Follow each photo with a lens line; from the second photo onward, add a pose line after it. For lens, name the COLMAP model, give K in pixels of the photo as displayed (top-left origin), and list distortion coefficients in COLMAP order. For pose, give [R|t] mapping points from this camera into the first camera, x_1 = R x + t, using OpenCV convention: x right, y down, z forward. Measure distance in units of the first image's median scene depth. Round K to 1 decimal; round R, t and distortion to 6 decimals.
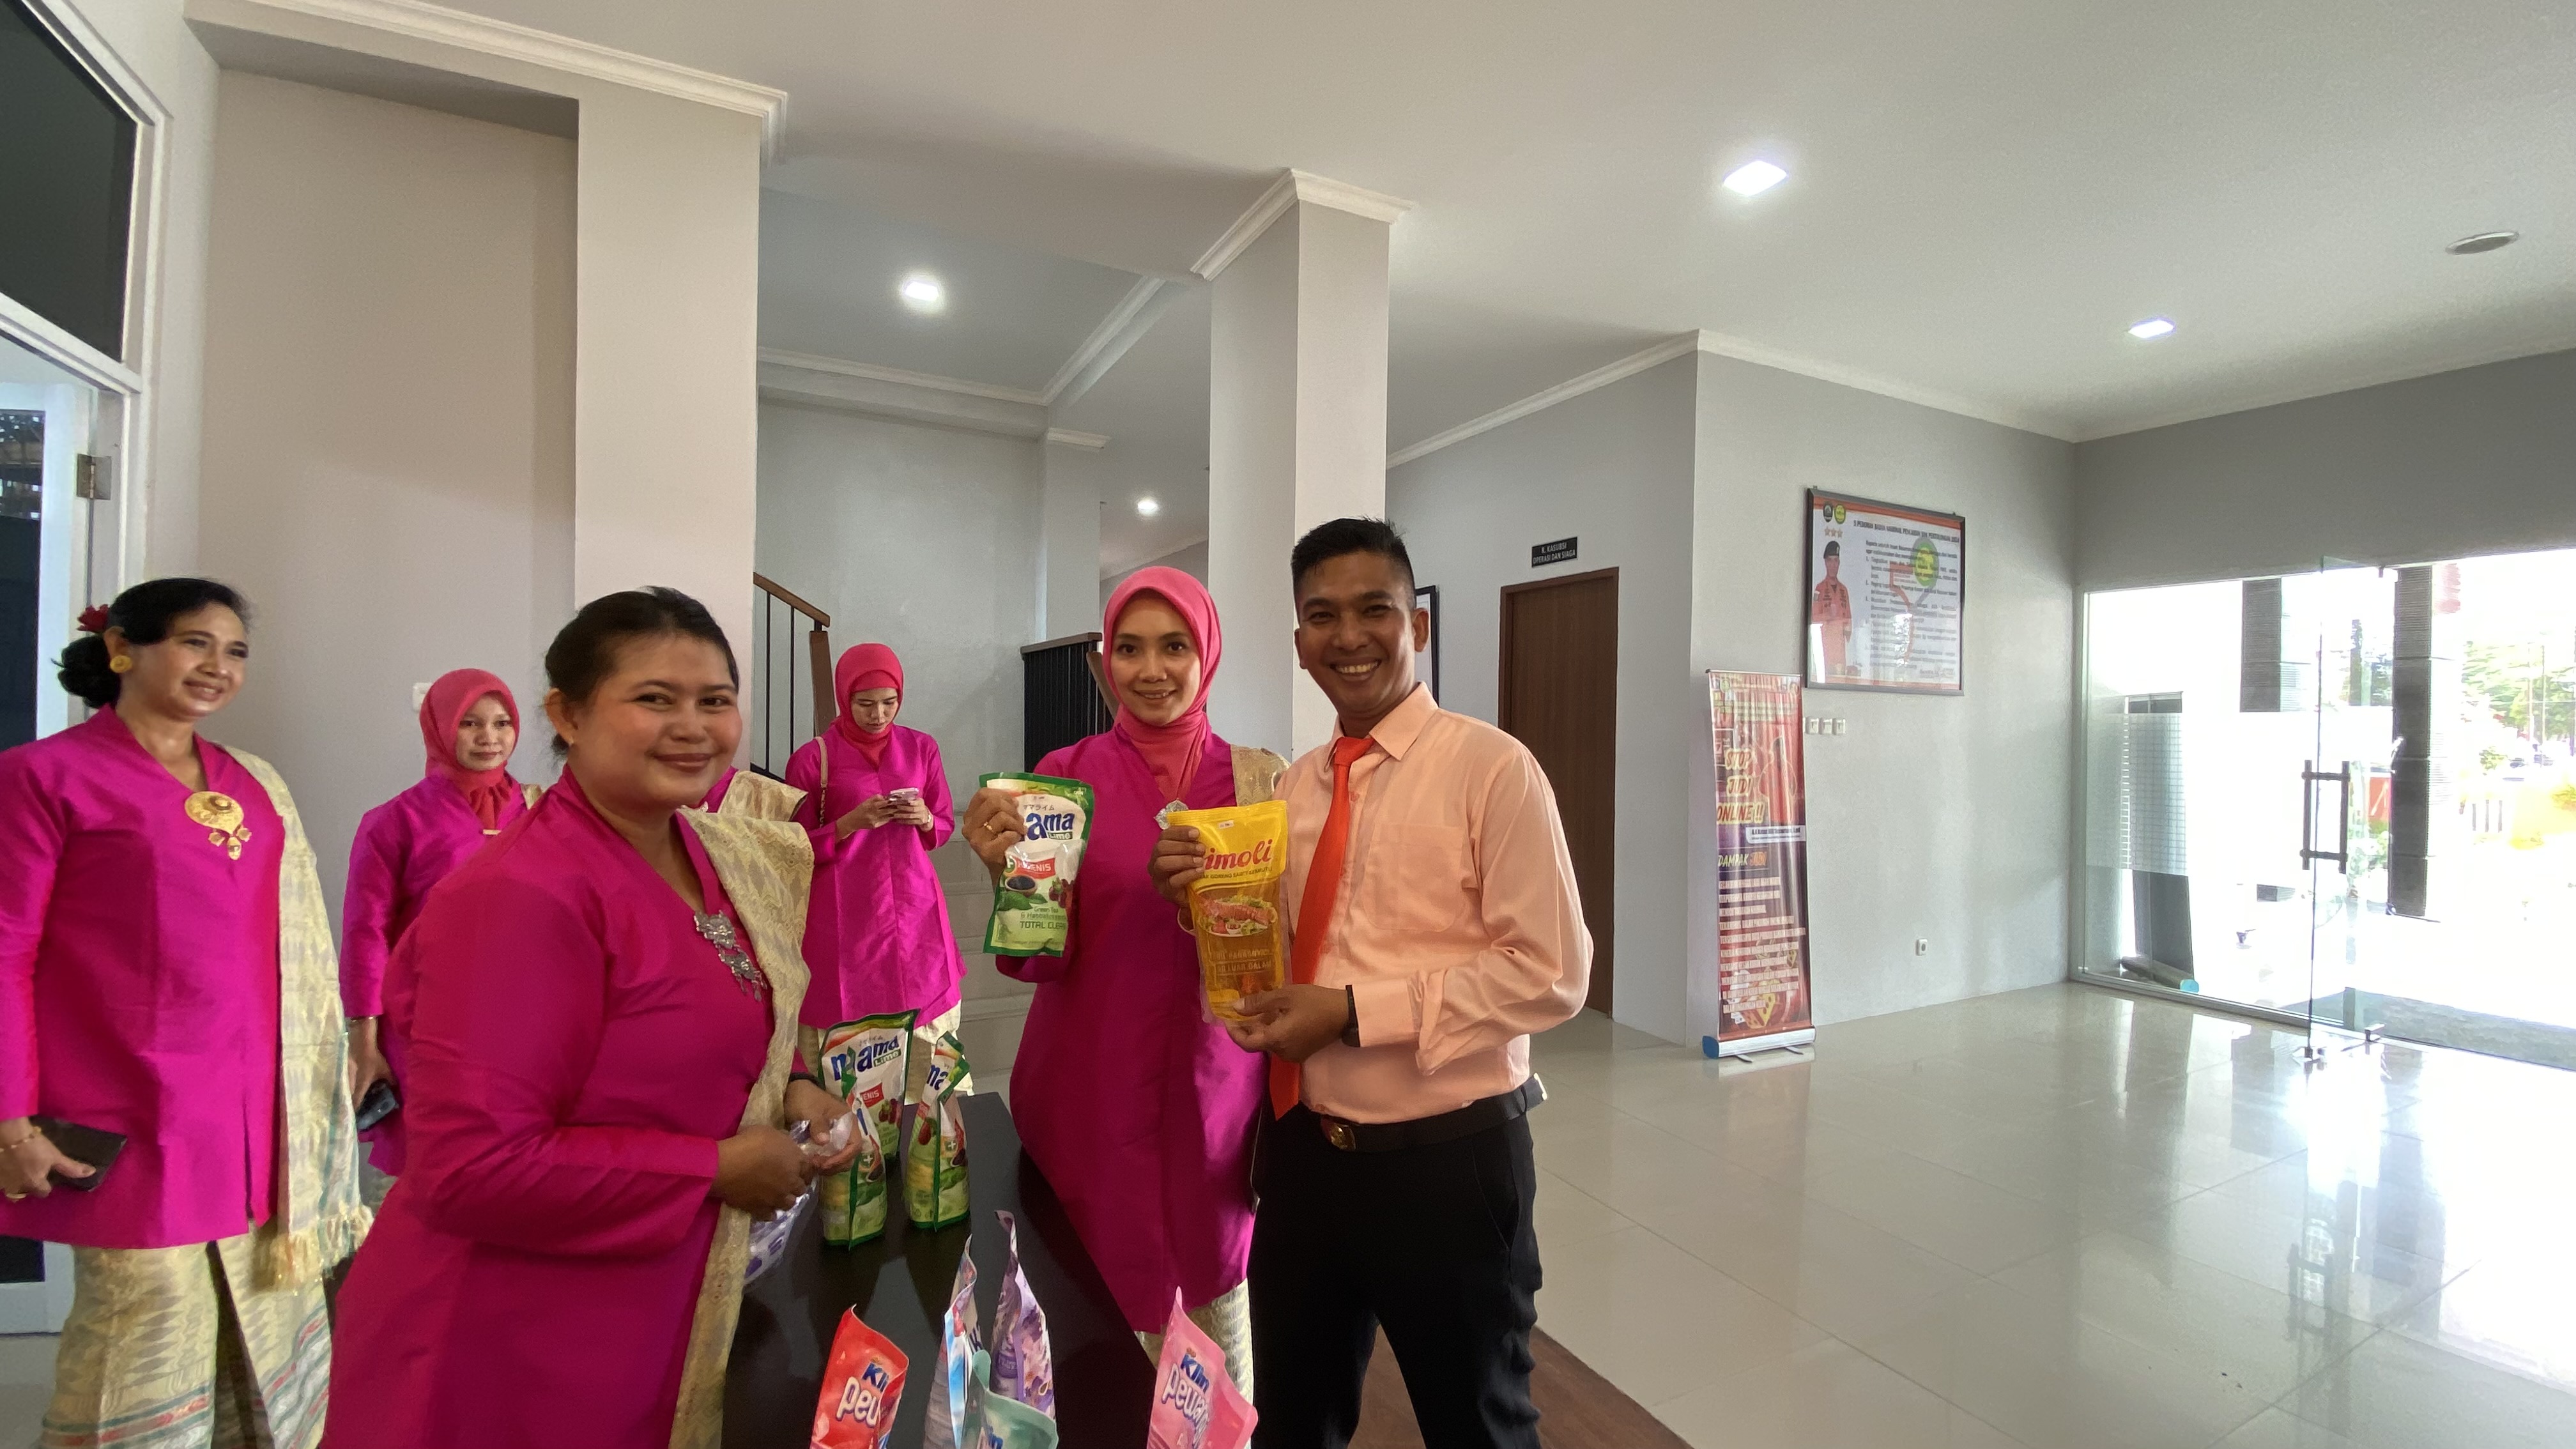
lens RADIAL K [[1084.8, 0, 1268.4], [0, 1084.8, 725.4], [0, 0, 1]] dist [0.008660, -0.007522]
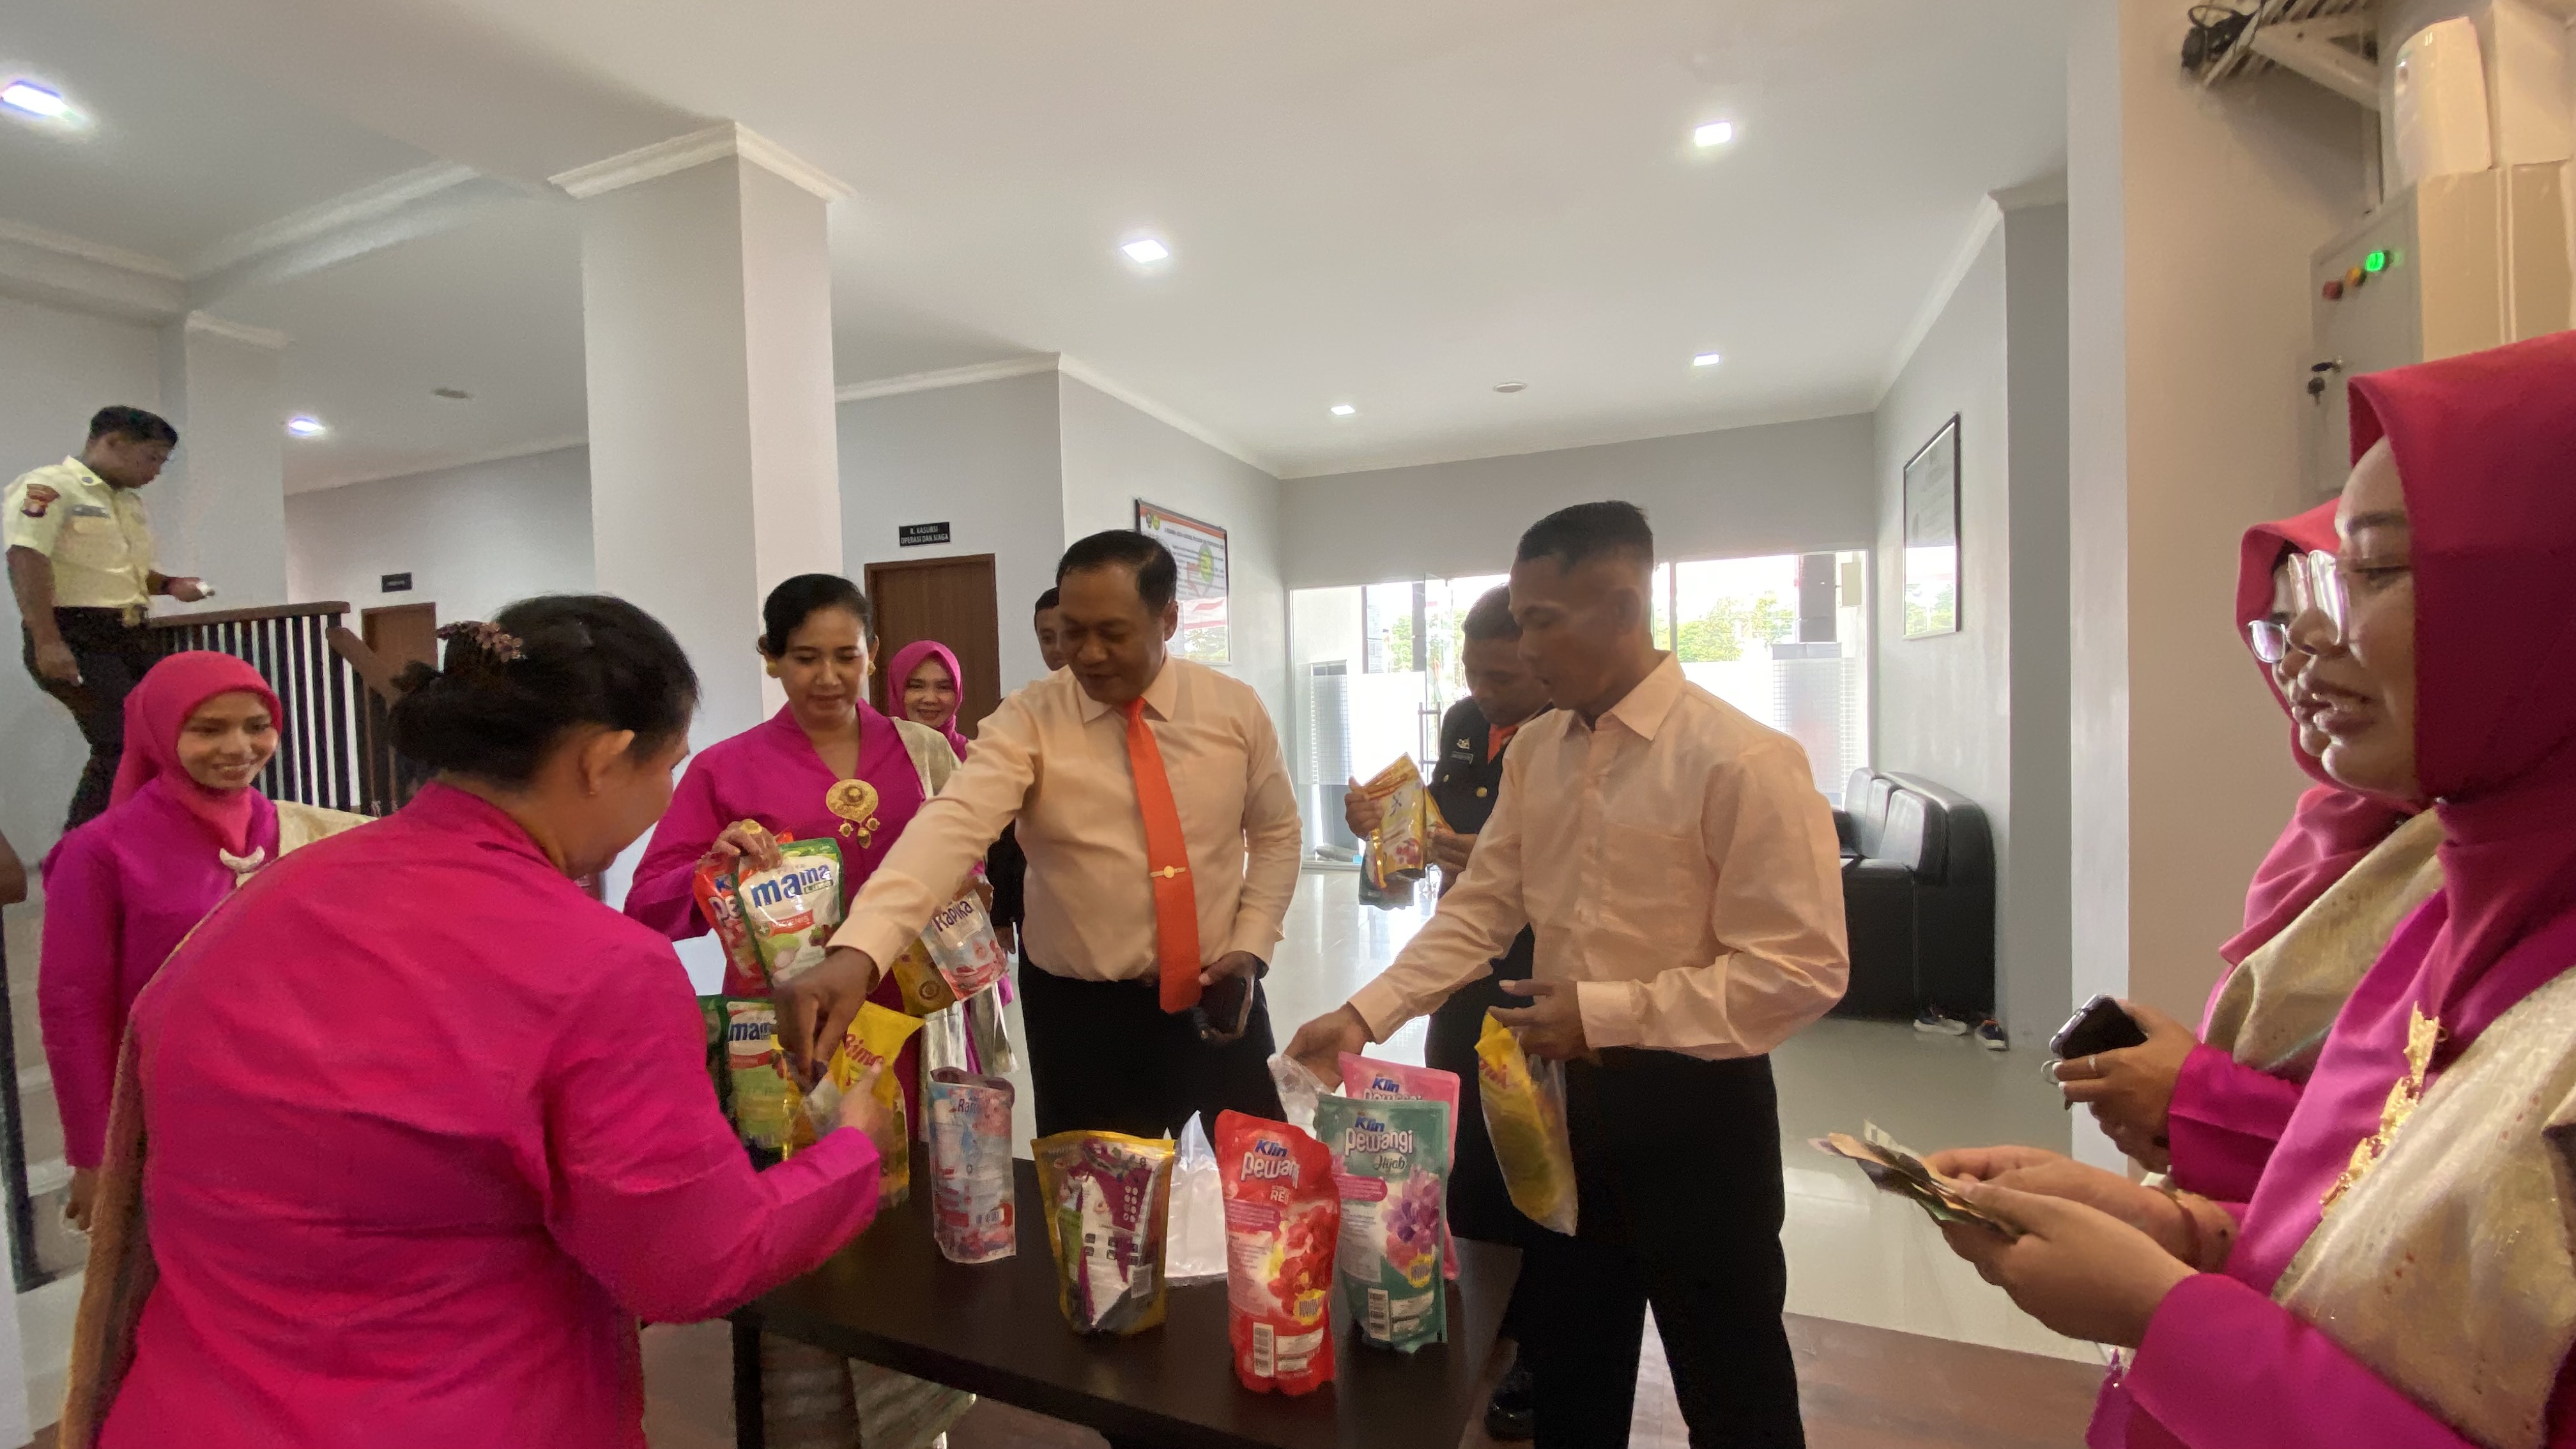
lens RADIAL K [[1084.8, 0, 1326.5], [0, 1084.8, 732.6], [0, 0, 1]] dist [0.008660, -0.007522]
pose [[0.726911, -0.059181, 0.684177, -0.204566], [0.032562, 0.998129, 0.051743, -0.012727], [-0.685959, -0.015334, 0.727478, -0.030878]]
